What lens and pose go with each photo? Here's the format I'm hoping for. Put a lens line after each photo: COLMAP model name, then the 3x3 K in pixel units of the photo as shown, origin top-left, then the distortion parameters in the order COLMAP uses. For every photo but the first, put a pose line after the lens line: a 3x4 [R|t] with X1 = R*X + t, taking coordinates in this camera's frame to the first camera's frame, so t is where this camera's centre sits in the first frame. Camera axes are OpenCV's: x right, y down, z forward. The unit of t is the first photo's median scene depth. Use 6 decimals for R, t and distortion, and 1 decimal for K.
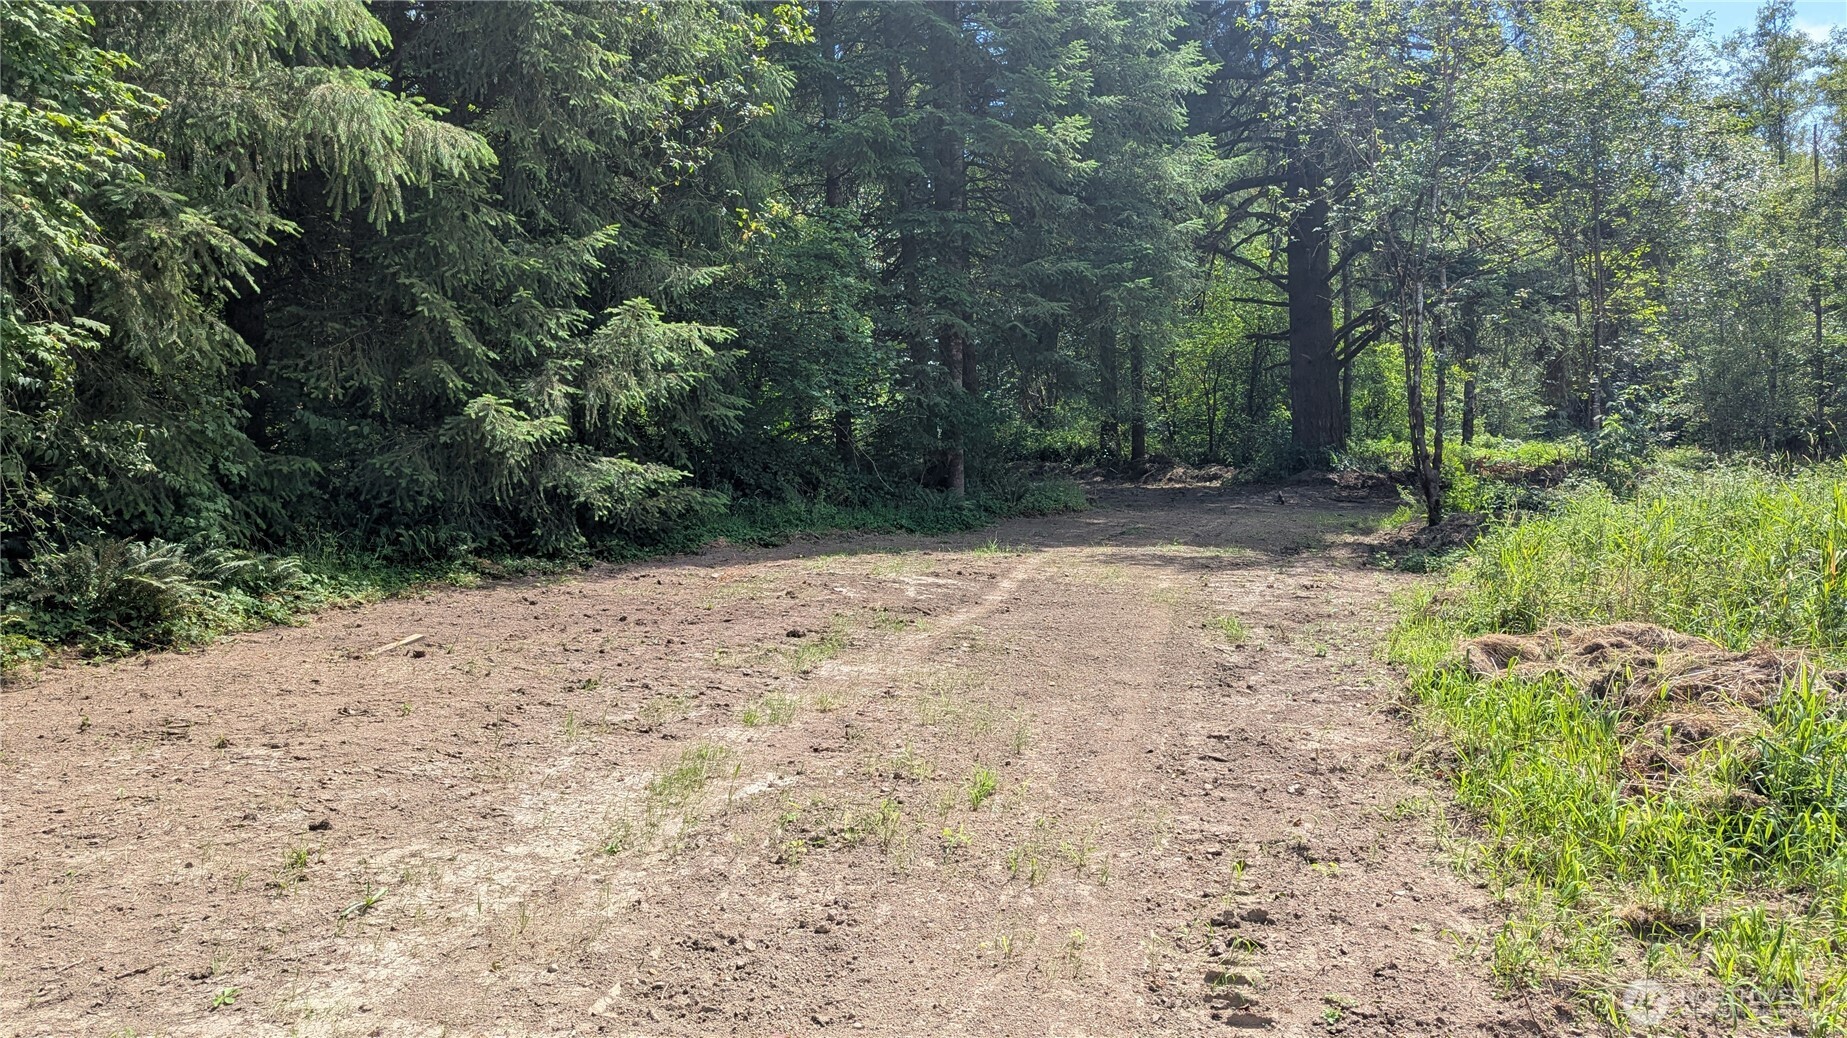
lens RADIAL K [[1226.0, 0, 918.9], [0, 1226.0, 522.3], [0, 0, 1]] dist [0.006621, -0.004180]
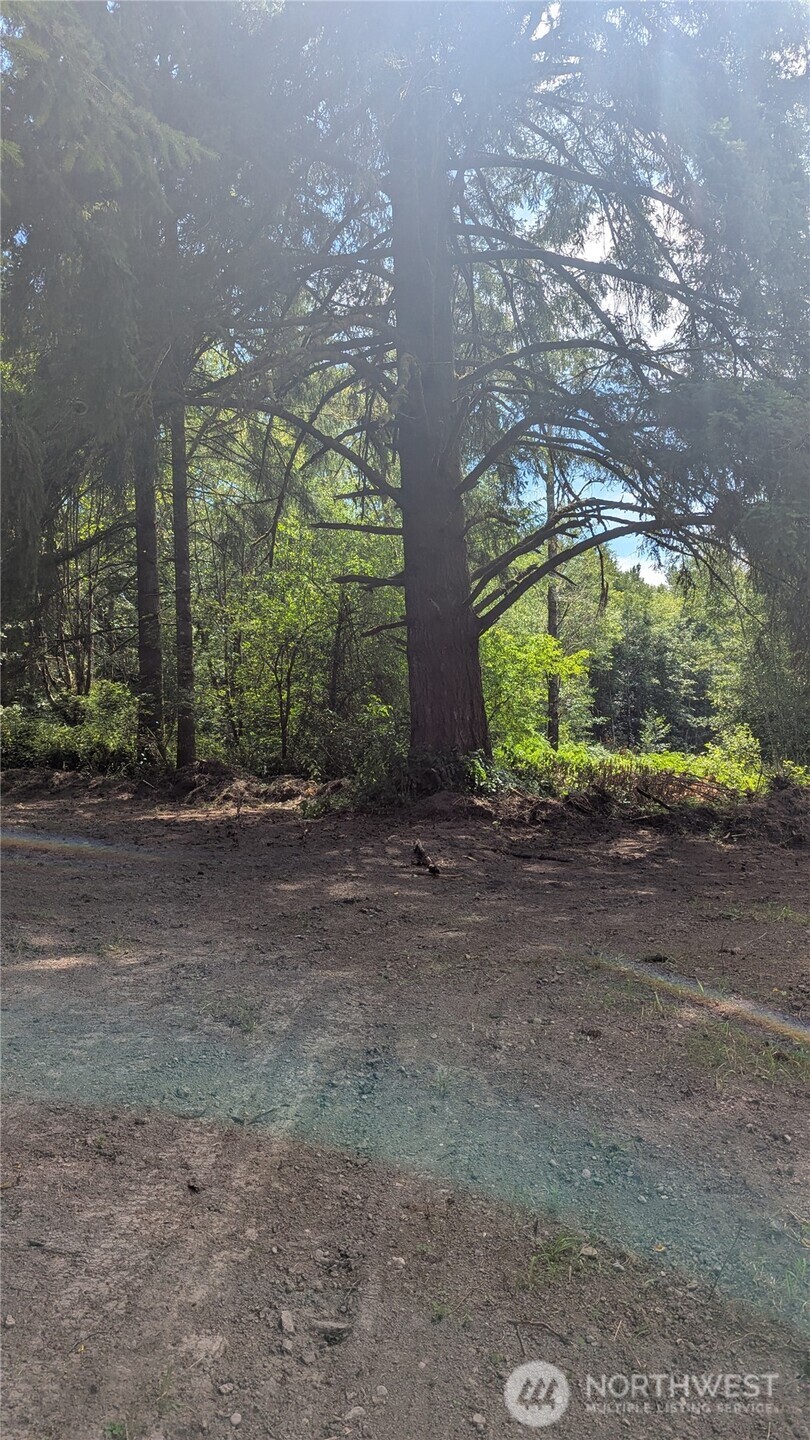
lens RADIAL K [[955.8, 0, 398.3], [0, 955.8, 720.2], [0, 0, 1]] dist [0.006621, -0.004180]
pose [[0.938331, 0.019233, 0.345204, 0.104088], [0.012649, 0.995873, -0.089867, -0.027746], [-0.345508, 0.088691, 0.934215, 0.439560]]
